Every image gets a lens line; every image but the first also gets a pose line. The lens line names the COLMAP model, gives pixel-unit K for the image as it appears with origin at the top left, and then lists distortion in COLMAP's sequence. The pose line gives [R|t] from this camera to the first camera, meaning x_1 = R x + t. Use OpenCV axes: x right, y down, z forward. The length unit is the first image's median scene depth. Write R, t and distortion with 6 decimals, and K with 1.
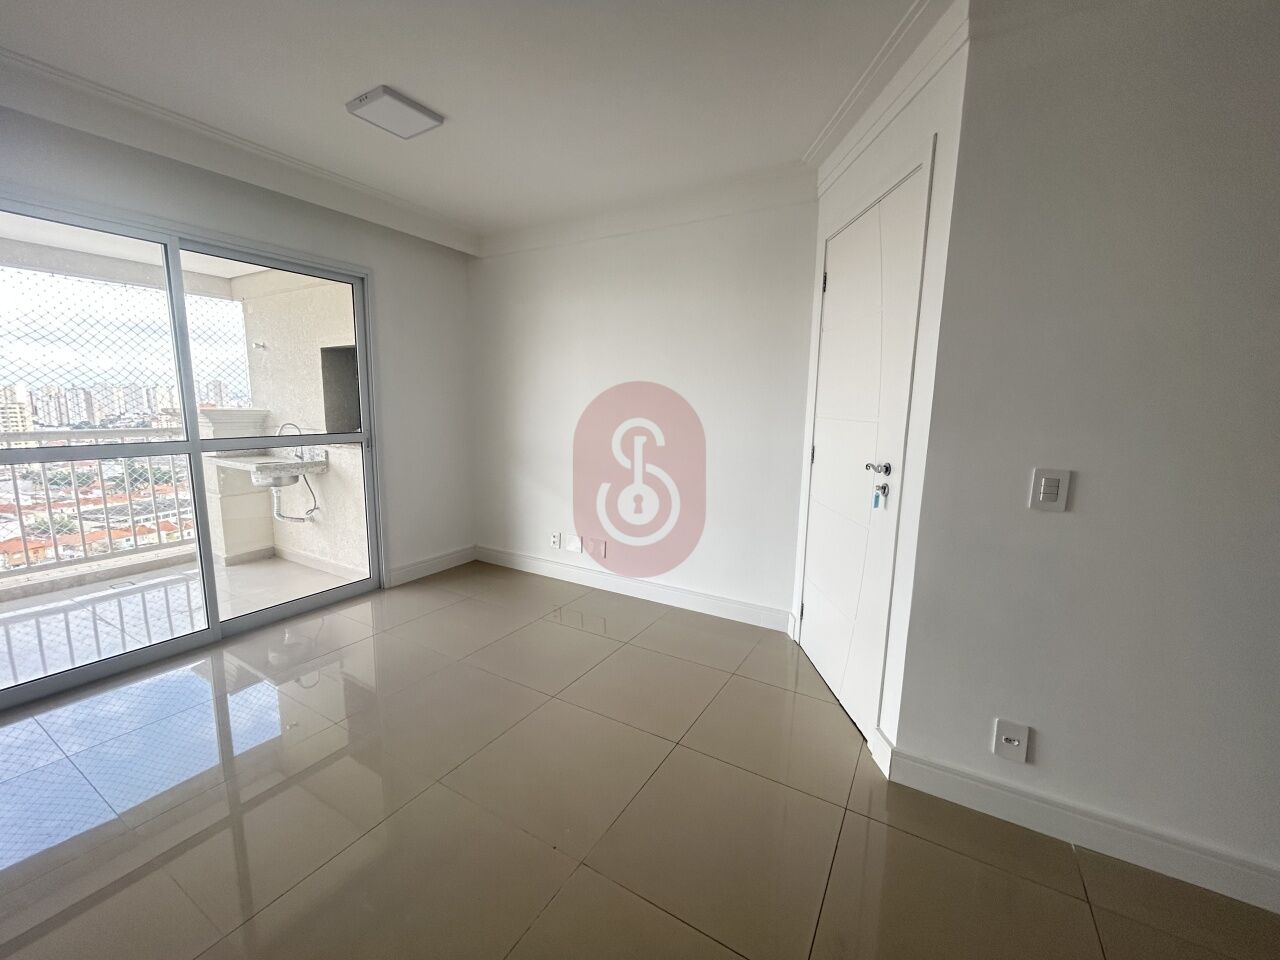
lens RADIAL K [[512.6, 0, 633.4], [0, 512.6, 477.5], [0, 0, 1]] dist [-0.002606, 0.001348]
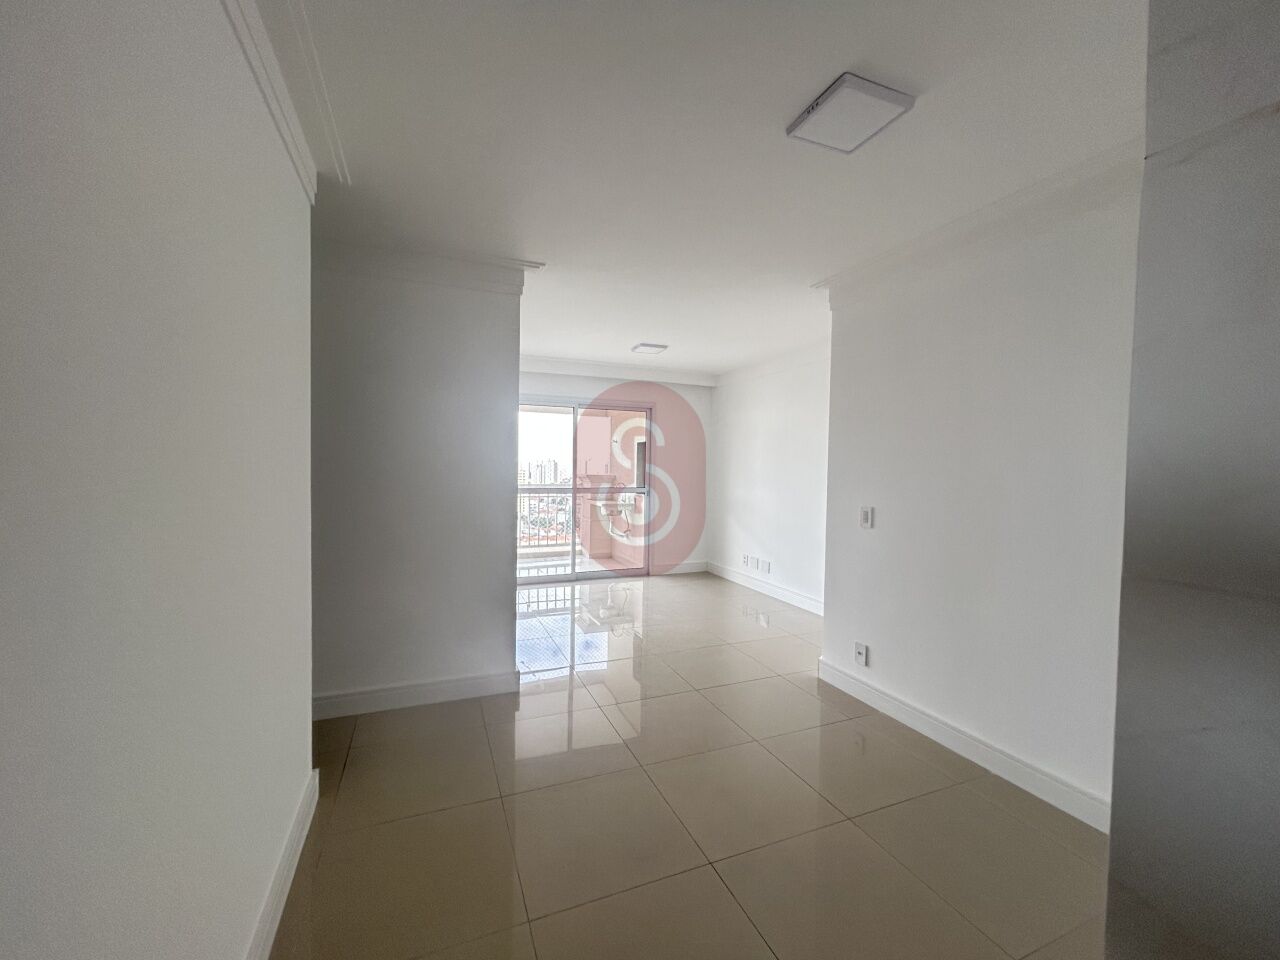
lens RADIAL K [[512.6, 0, 641.0], [0, 512.6, 480.0], [0, 0, 1]] dist [-0.002606, 0.001348]
pose [[0.798378, 0.016156, -0.601940, 0.561942], [-0.094598, 0.990593, -0.098882, 0.069013], [0.594679, 0.135888, 0.792396, -0.479780]]
